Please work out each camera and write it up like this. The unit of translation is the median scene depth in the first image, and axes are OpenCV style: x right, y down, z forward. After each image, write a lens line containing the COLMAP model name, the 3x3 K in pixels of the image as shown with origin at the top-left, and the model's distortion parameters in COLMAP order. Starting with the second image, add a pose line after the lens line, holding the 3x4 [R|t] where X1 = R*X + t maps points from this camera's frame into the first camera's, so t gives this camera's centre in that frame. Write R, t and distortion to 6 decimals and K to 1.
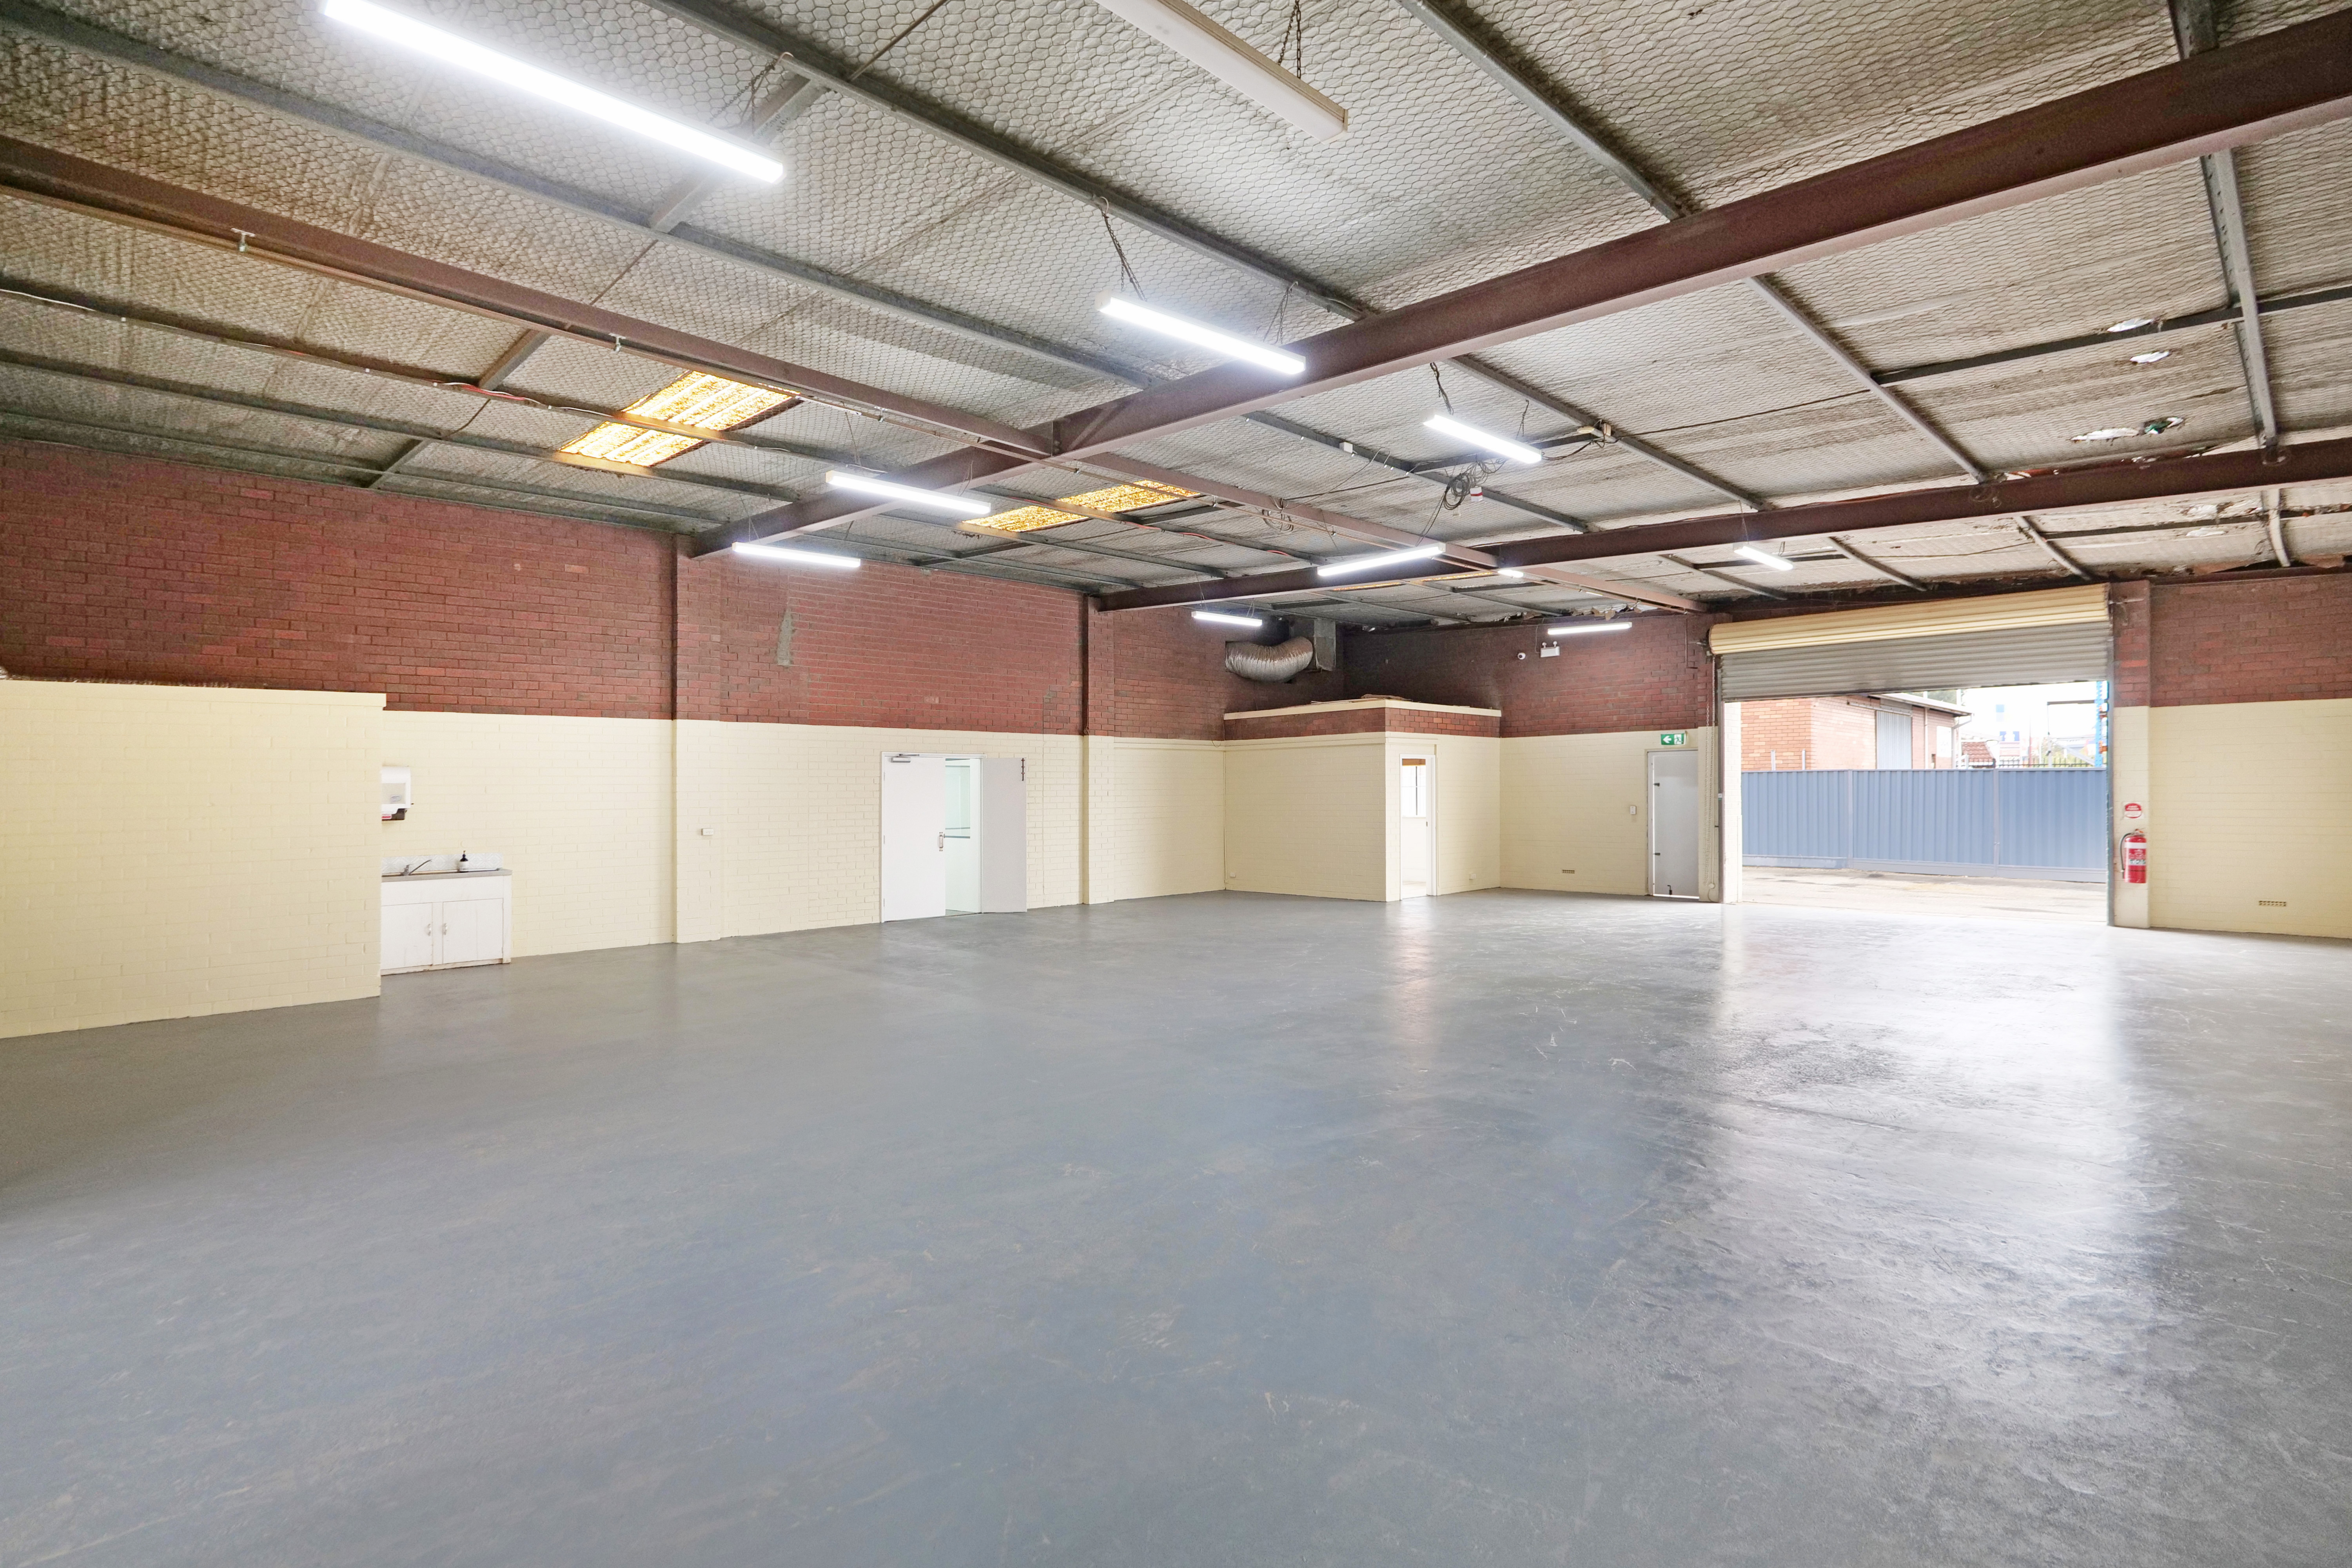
lens RADIAL K [[1108.7, 0, 1176.0], [0, 1108.7, 784.0], [0, 0, 1]] dist [-0.010250, -0.000454]
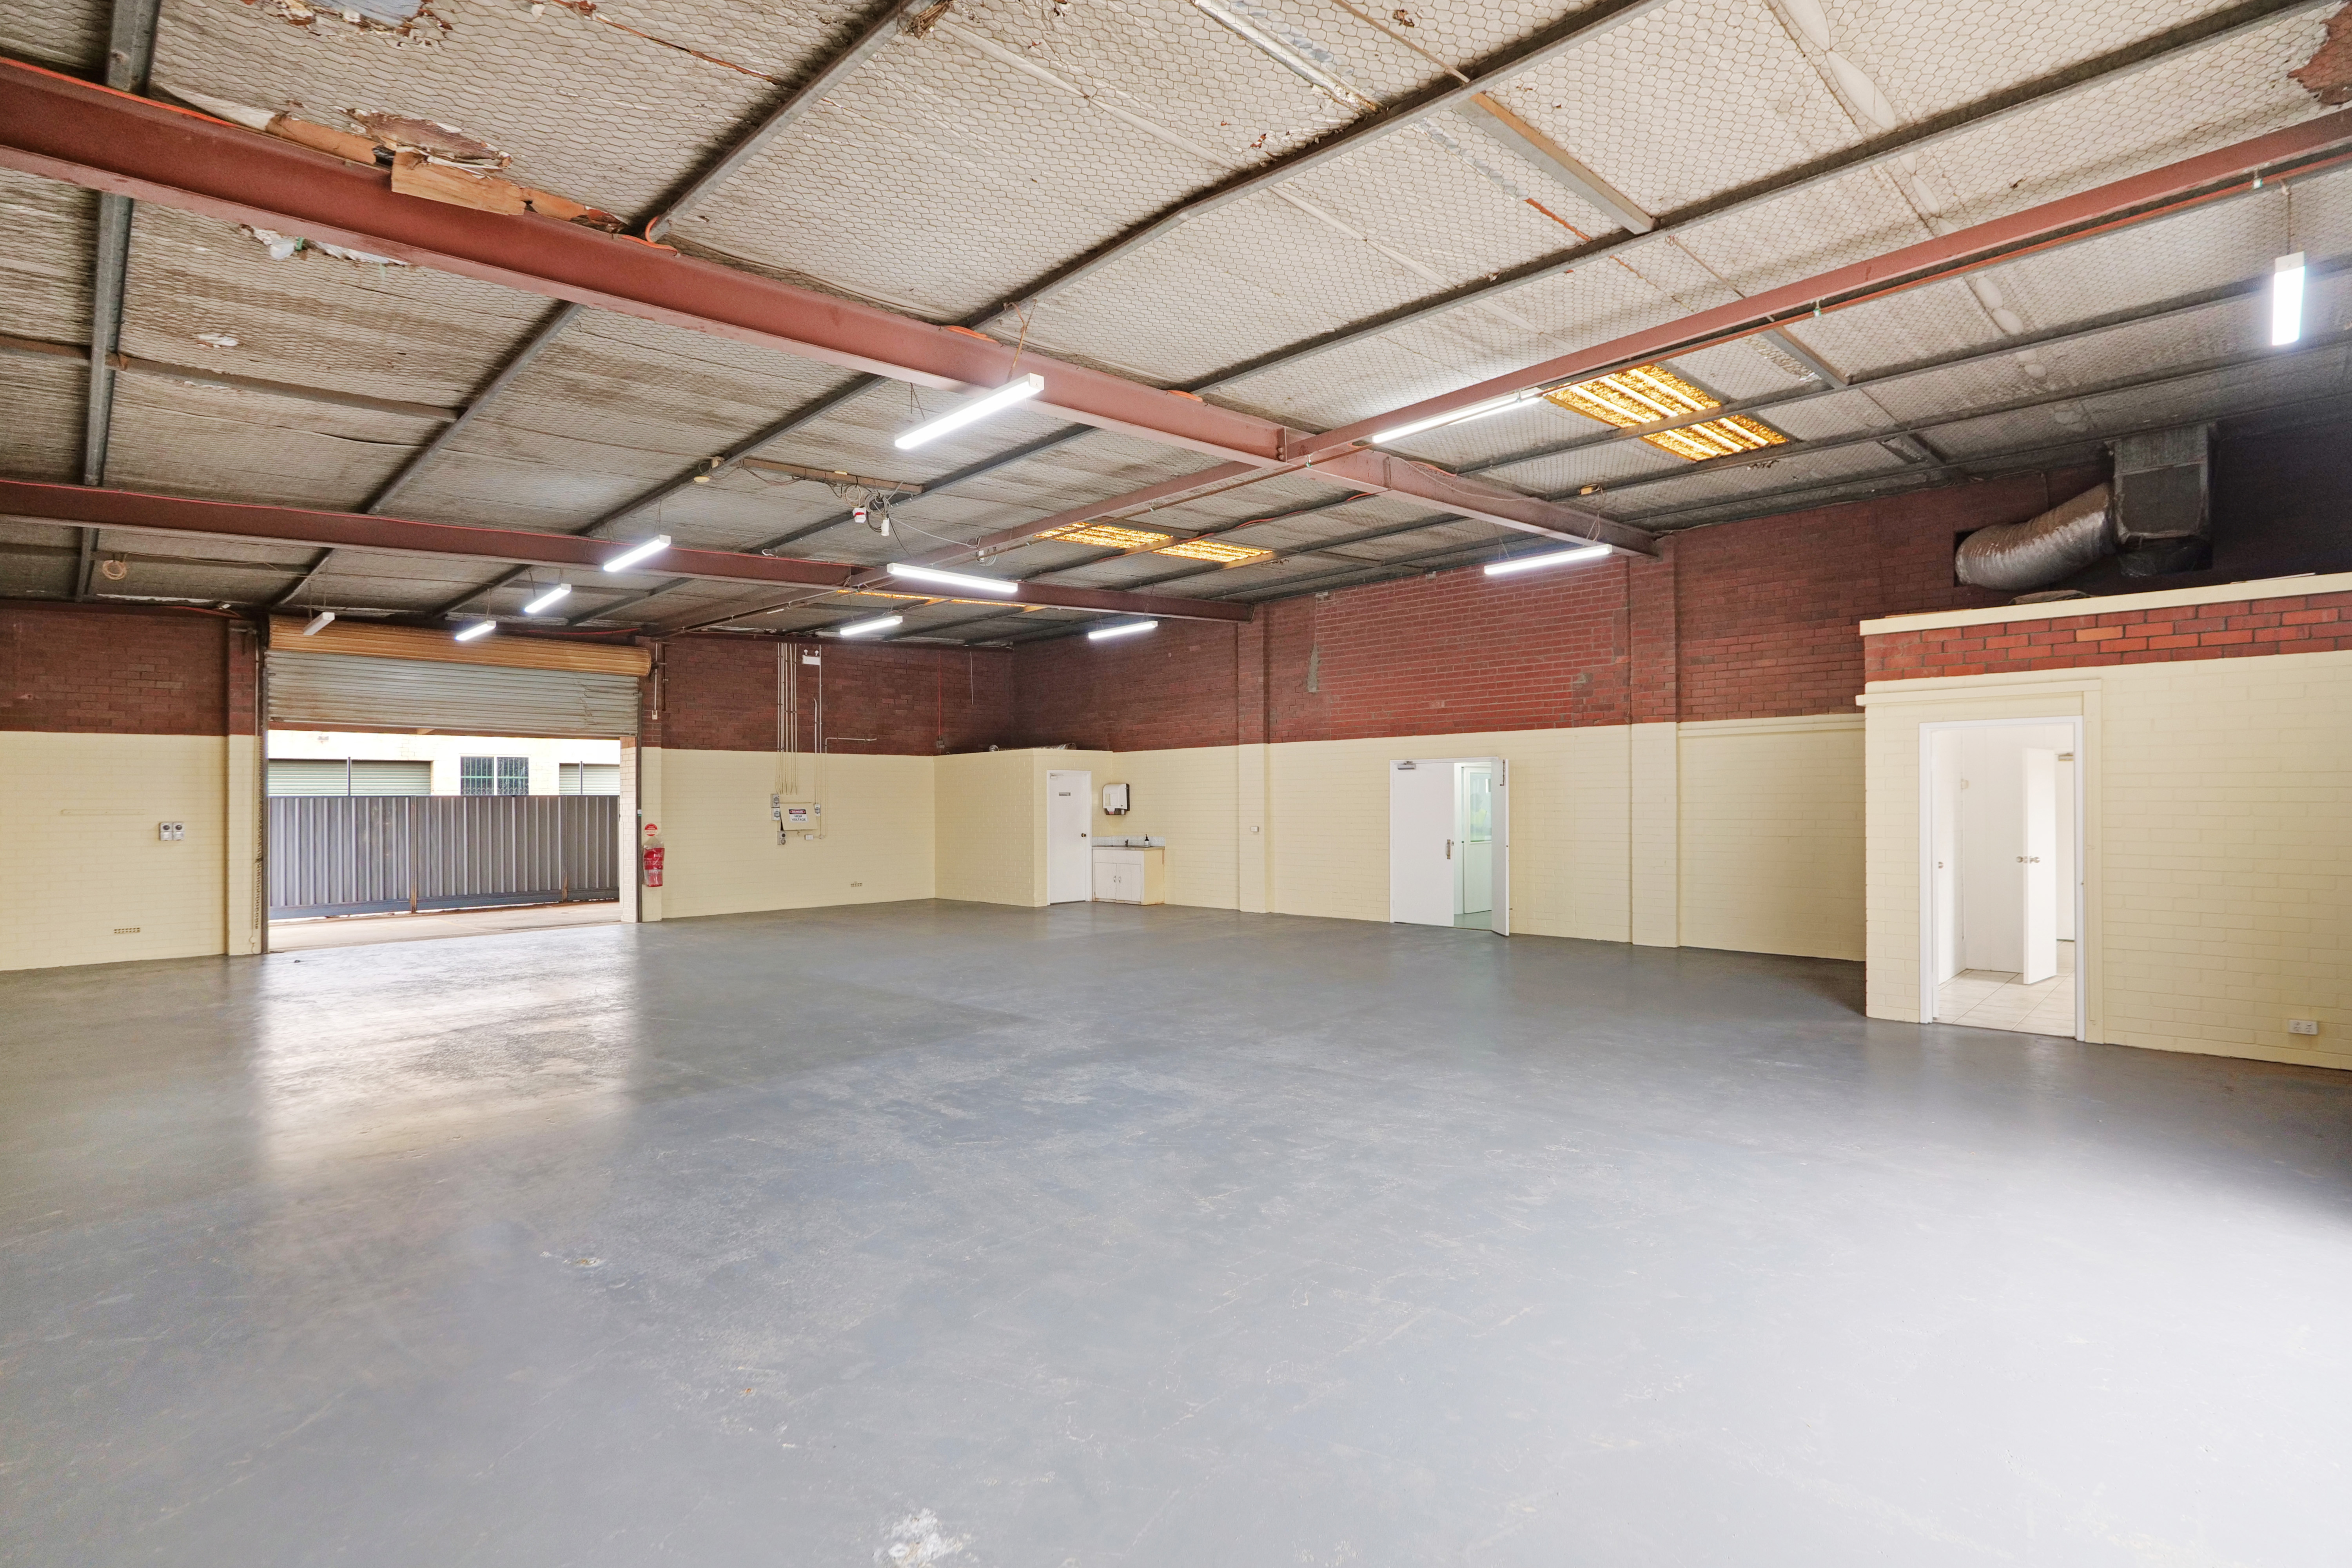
lens RADIAL K [[1120.8, 0, 1176.0], [0, 1120.8, 784.0], [0, 0, 1]] dist [-0.002166, -0.000652]
pose [[0.040652, -0.010284, -0.999120, 0.815000], [0.010628, 0.999895, -0.009859, 0.002297], [0.999117, -0.010217, 0.040757, 0.773485]]
